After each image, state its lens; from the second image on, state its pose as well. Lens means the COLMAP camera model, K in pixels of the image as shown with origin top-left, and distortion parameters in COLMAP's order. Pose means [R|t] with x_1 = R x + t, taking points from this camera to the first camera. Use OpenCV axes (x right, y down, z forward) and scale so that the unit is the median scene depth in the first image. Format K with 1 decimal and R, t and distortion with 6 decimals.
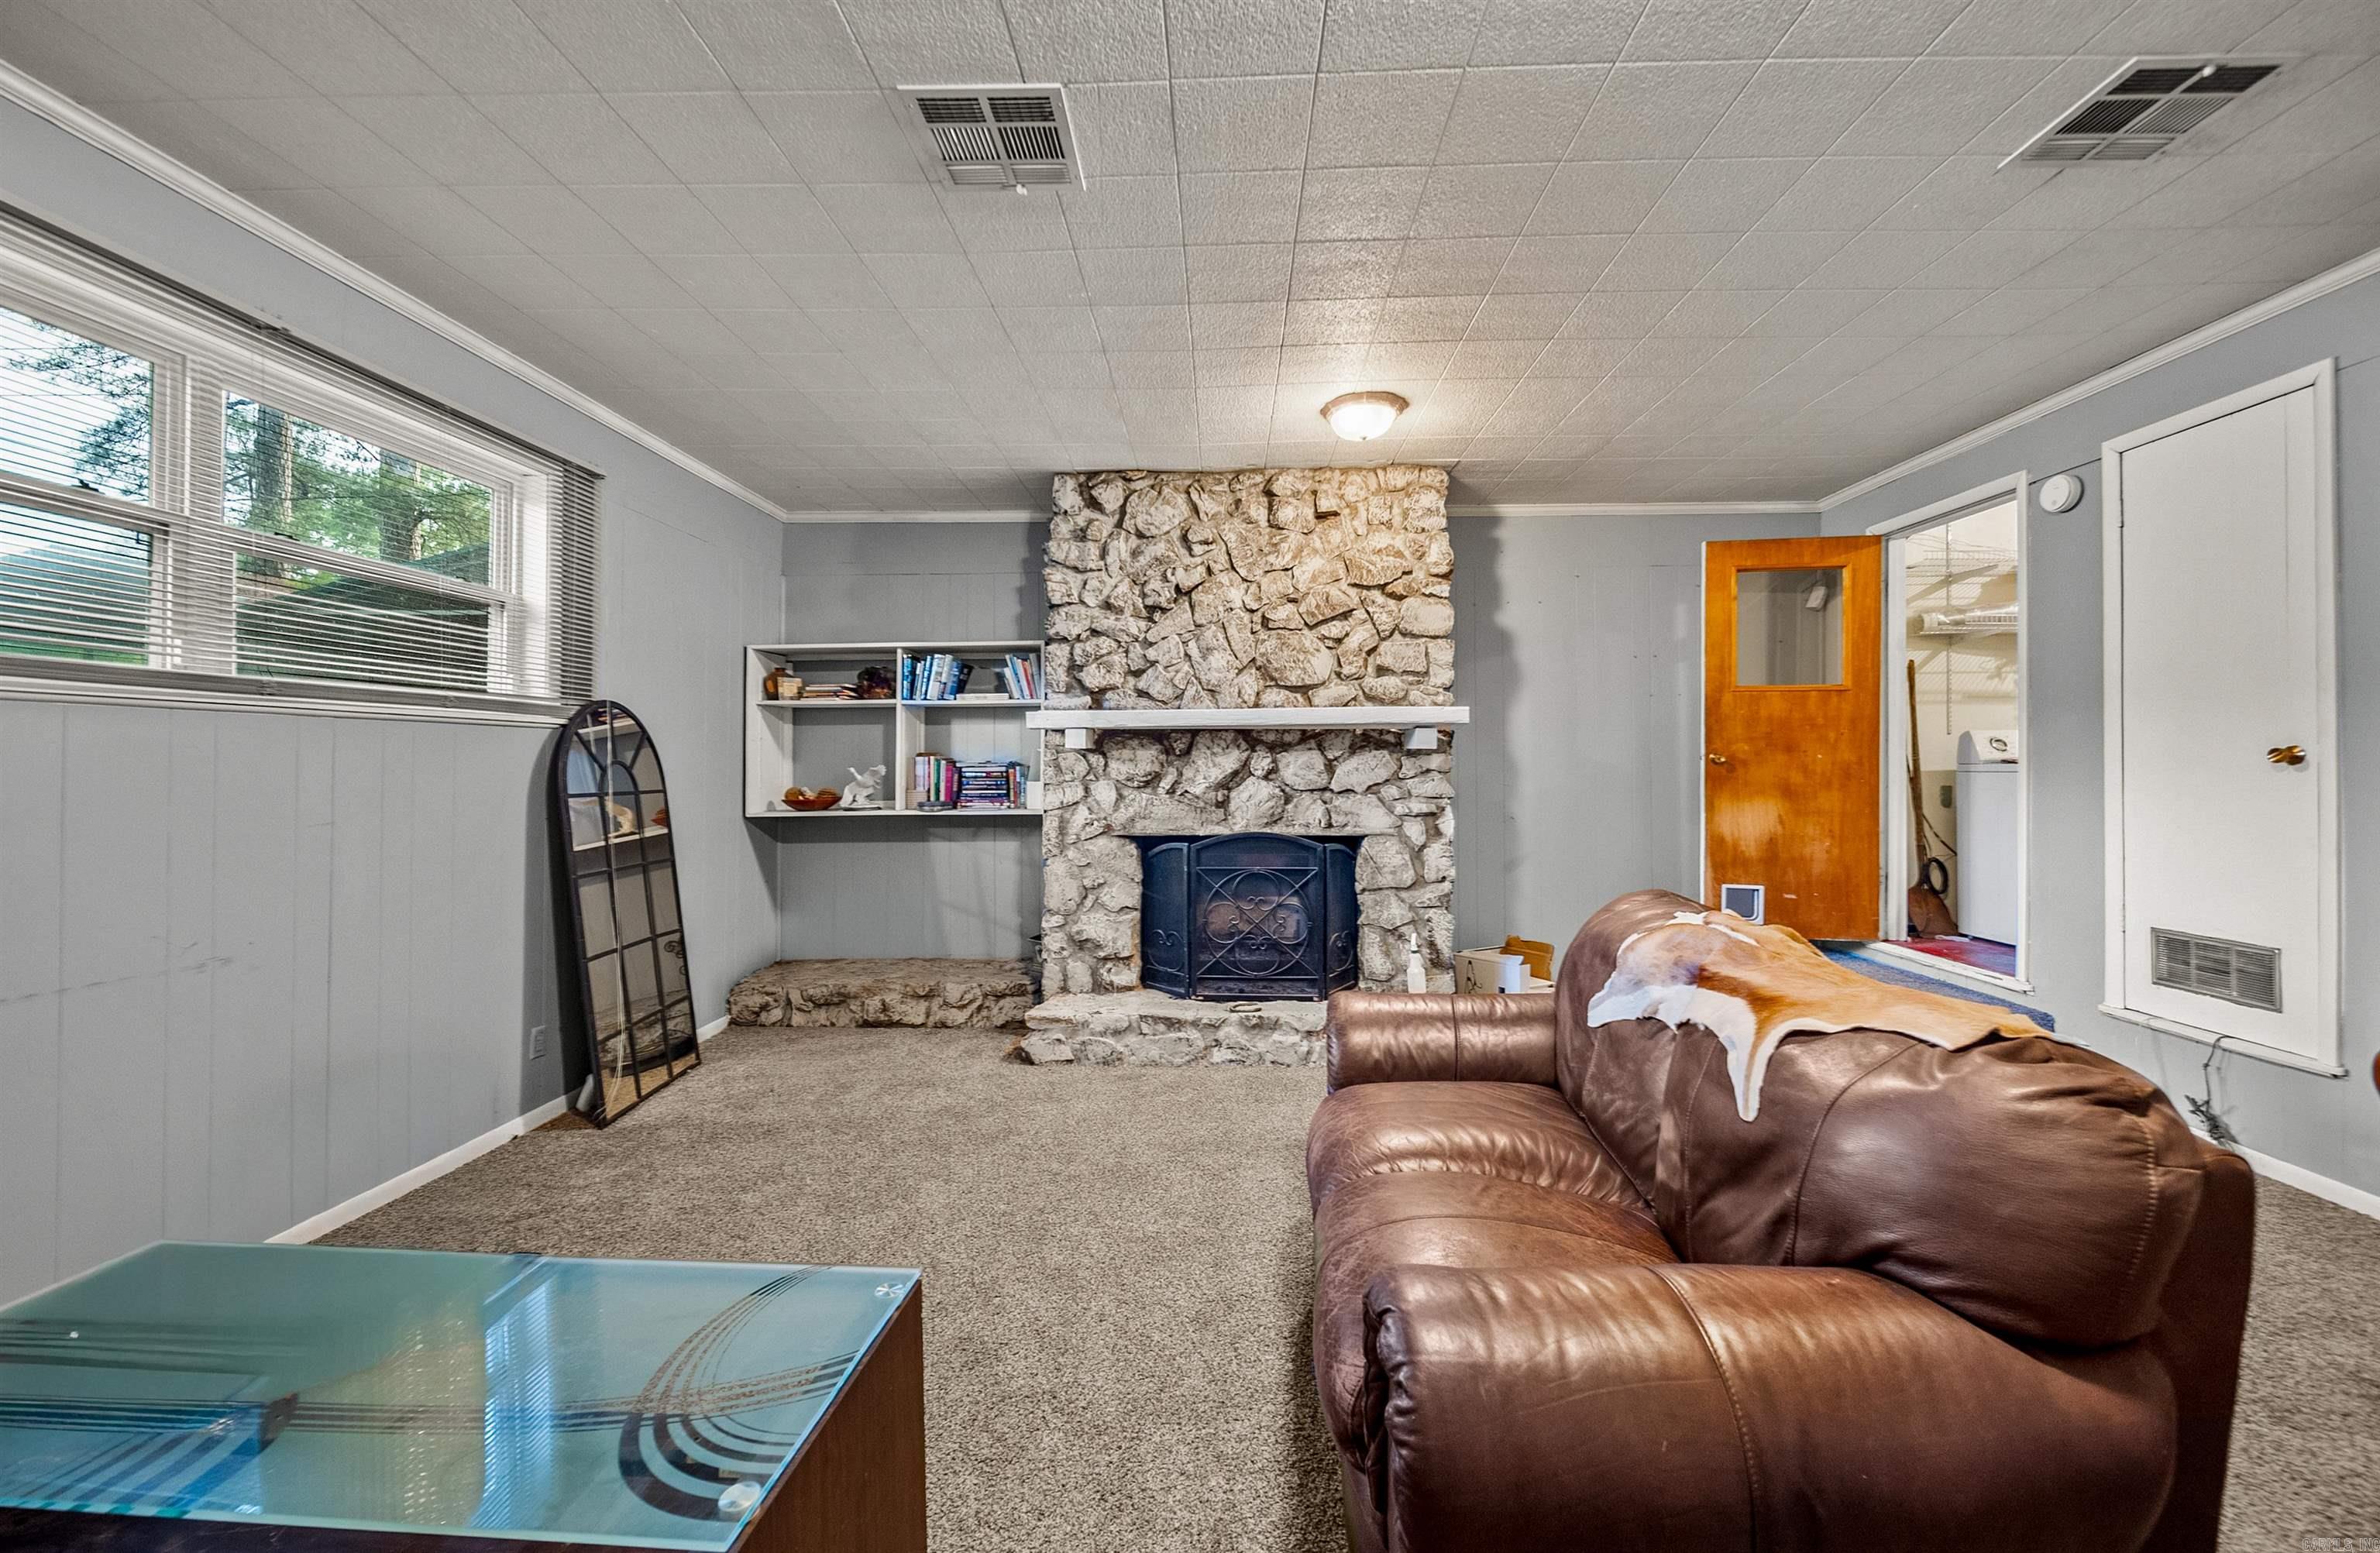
lens RADIAL K [[903.6, 0, 1197.9], [0, 903.6, 758.6], [0, 0, 1]] dist [-0.000812, -0.000059]
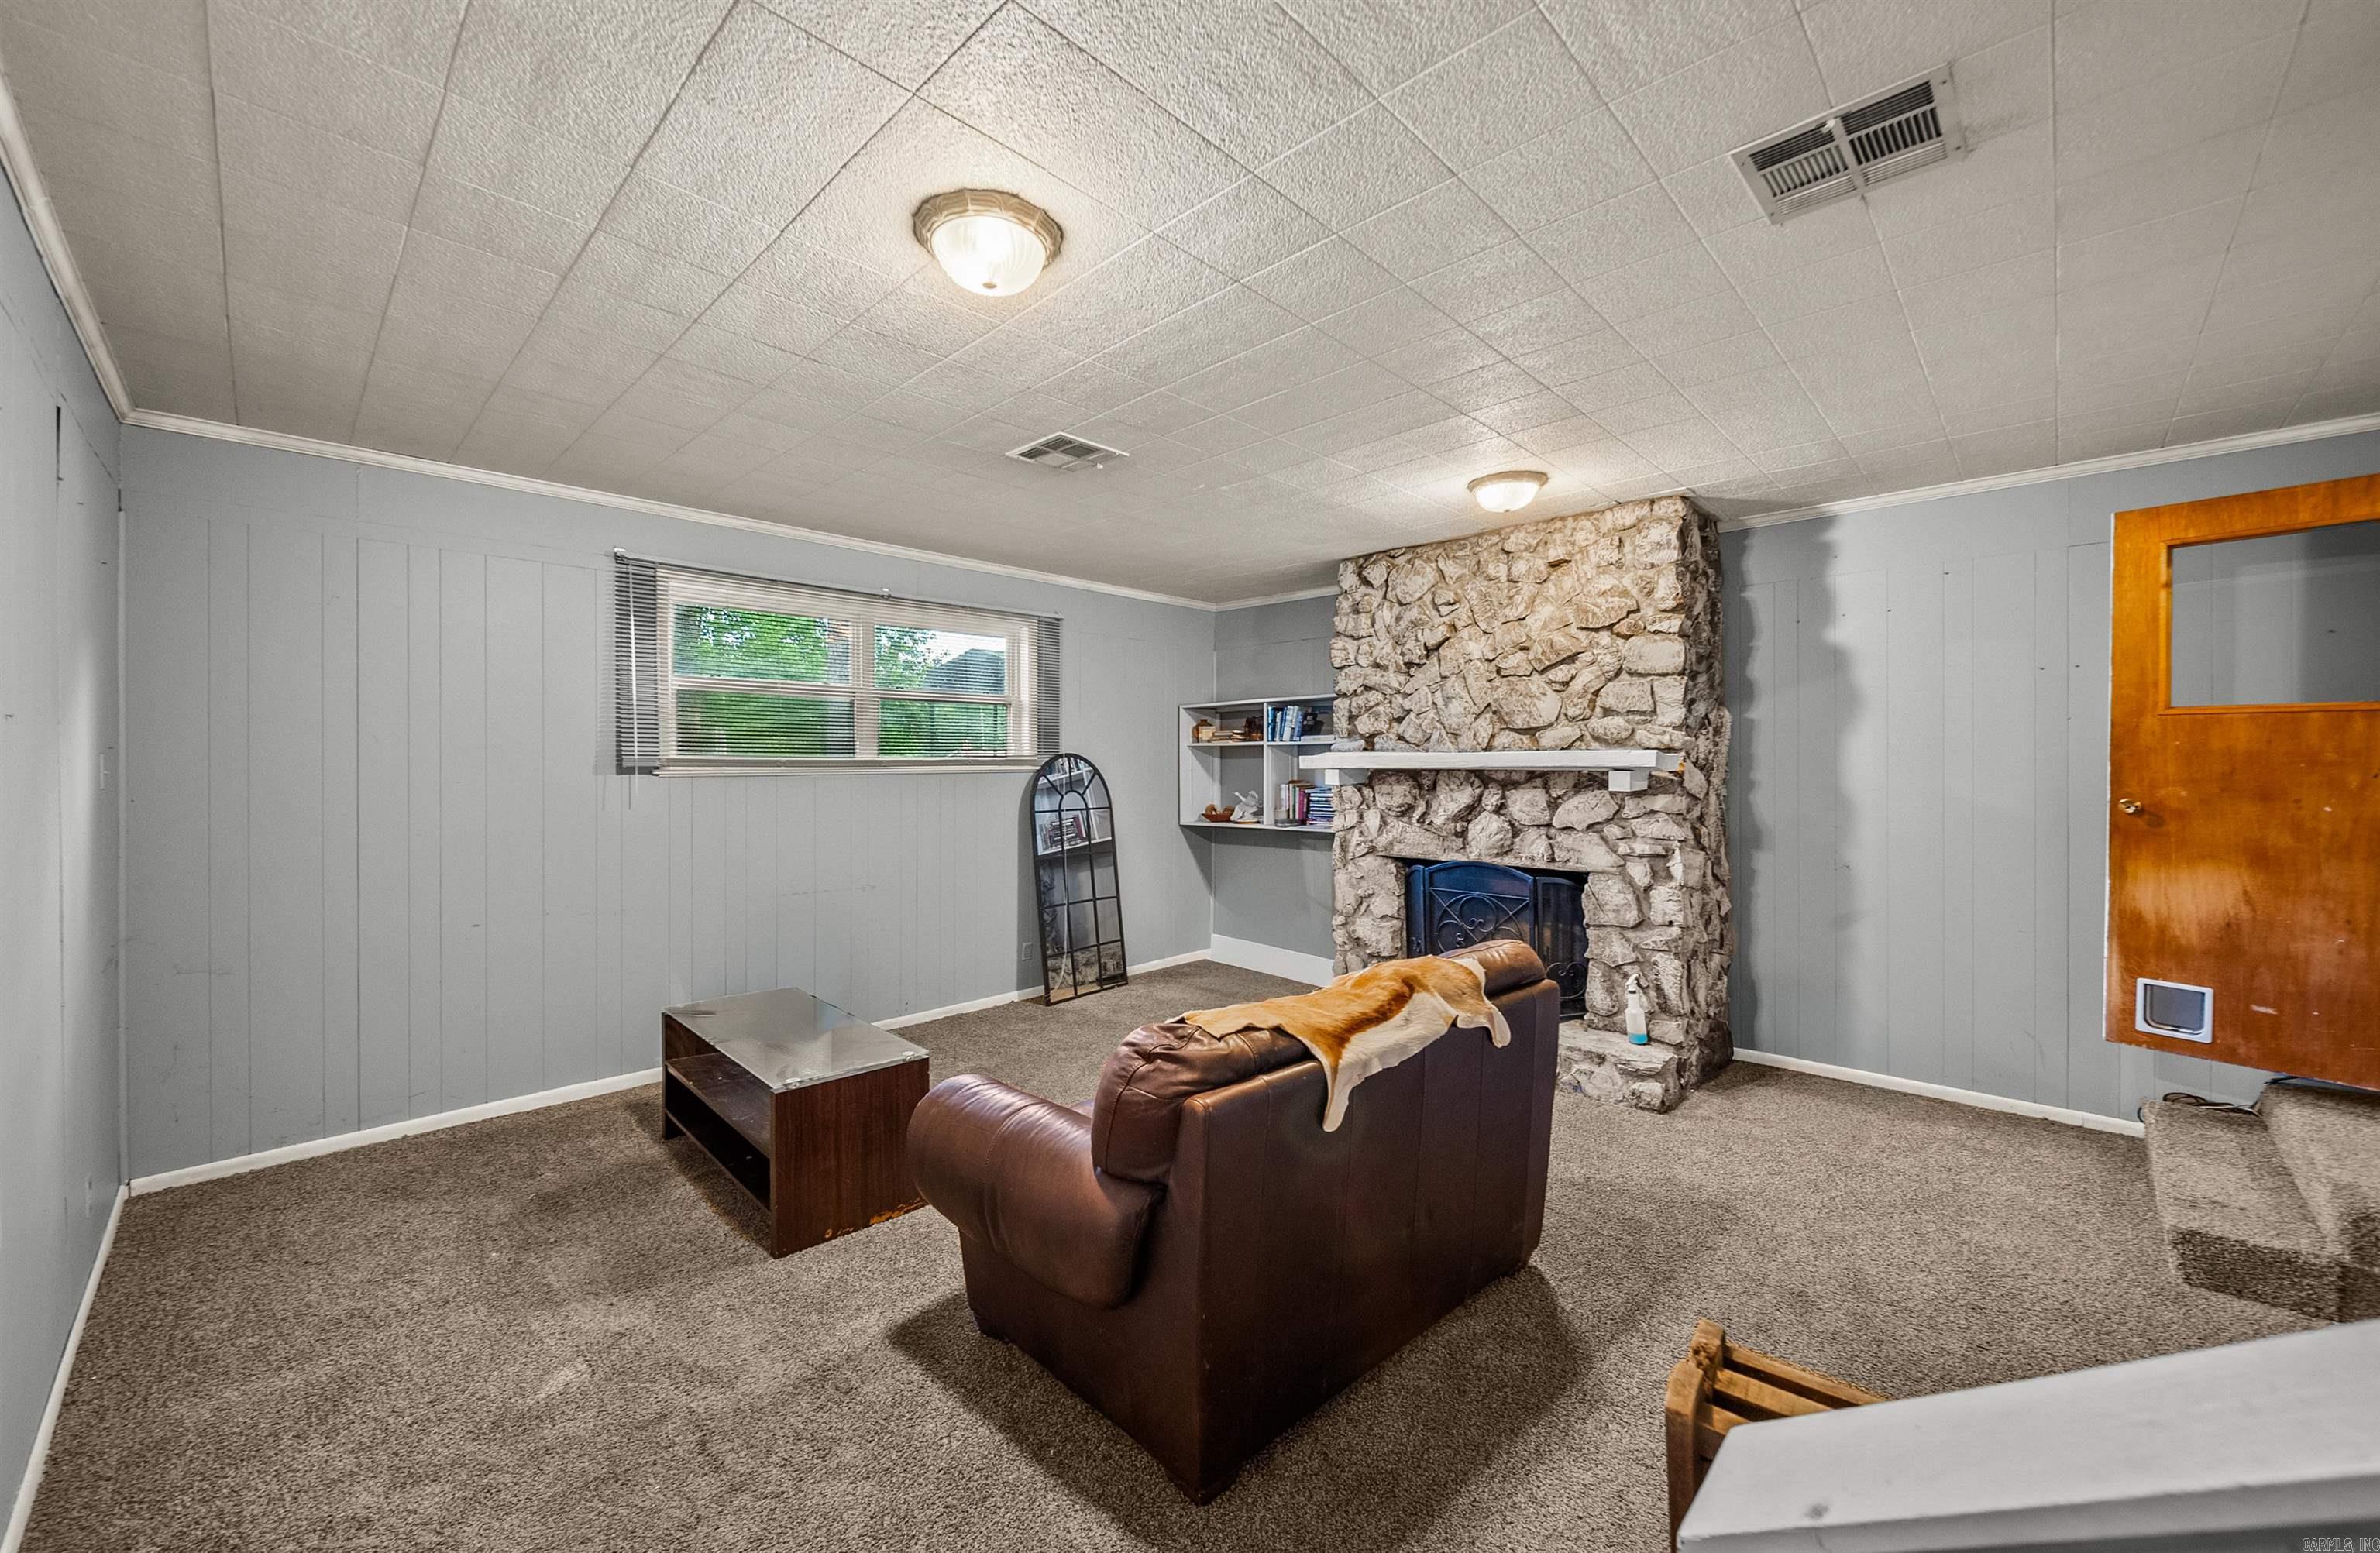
lens RADIAL K [[917.9, 0, 1190.3], [0, 917.9, 768.2], [0, 0, 1]] dist [-0.000597, -0.000065]
pose [[0.737364, 0.004114, -0.675483, 0.550294], [0.007713, 0.999865, 0.014509, -0.051443], [0.675452, -0.015909, 0.737233, -0.074386]]
